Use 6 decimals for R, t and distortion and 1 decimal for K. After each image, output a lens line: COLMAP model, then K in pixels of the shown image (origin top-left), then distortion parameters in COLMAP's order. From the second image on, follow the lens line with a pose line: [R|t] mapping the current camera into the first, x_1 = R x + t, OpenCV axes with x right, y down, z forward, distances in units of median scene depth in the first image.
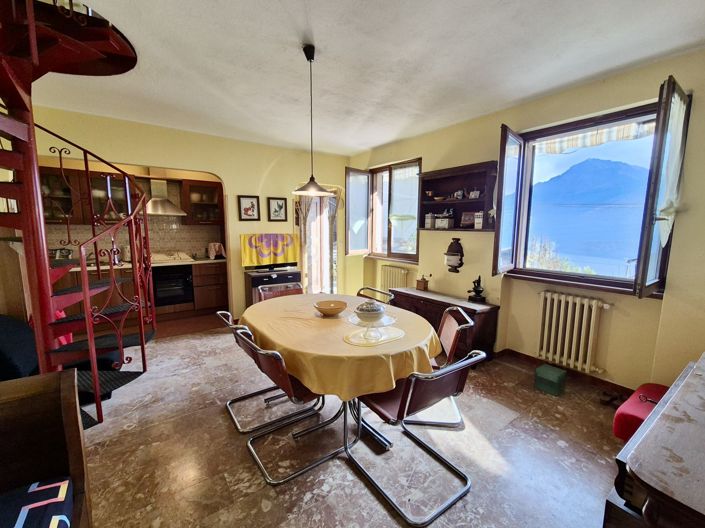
lens RADIAL K [[294.6, 0, 357.6], [0, 294.6, 266.7], [0, 0, 1]] dist [-0.000099, -0.000187]
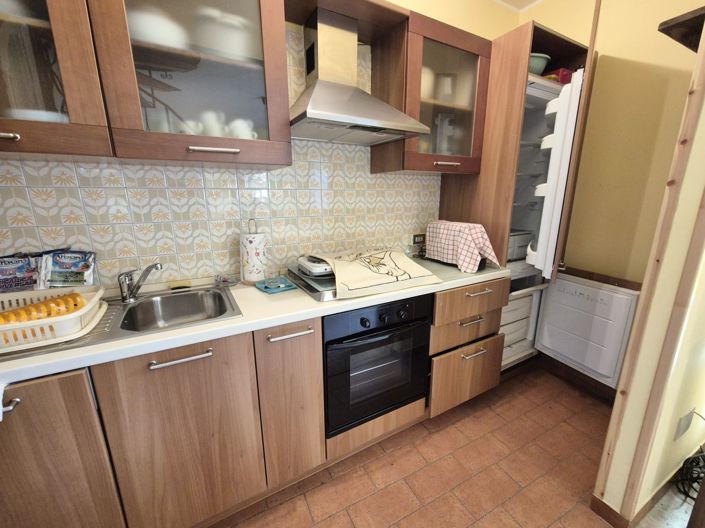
lens RADIAL K [[294.6, 0, 357.6], [0, 294.6, 266.7], [0, 0, 1]] dist [-0.000099, -0.000187]
pose [[0.984956, 0.035119, -0.169197, -0.567230], [-0.016807, 0.993957, 0.108474, -0.067017], [0.171984, -0.103998, 0.979595, 0.649678]]
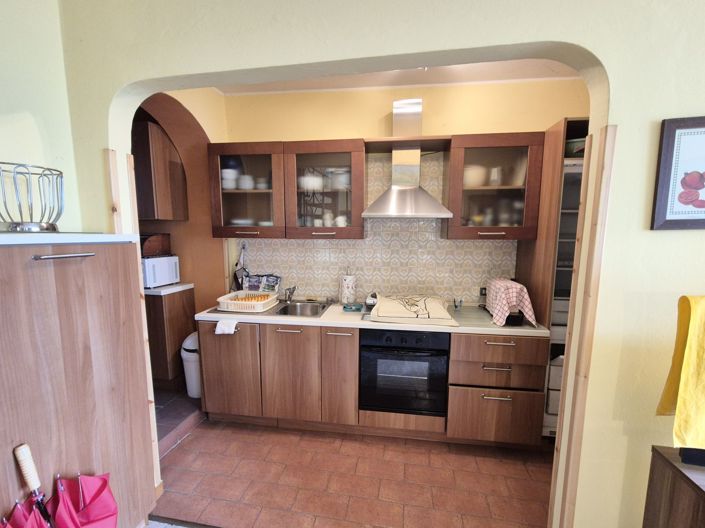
lens RADIAL K [[294.6, 0, 357.6], [0, 294.6, 266.7], [0, 0, 1]] dist [-0.000099, -0.000187]
pose [[0.682450, 0.086586, -0.725785, -0.344369], [-0.099343, 0.994733, 0.025259, -0.095255], [0.724149, 0.054864, 0.687457, 0.588101]]
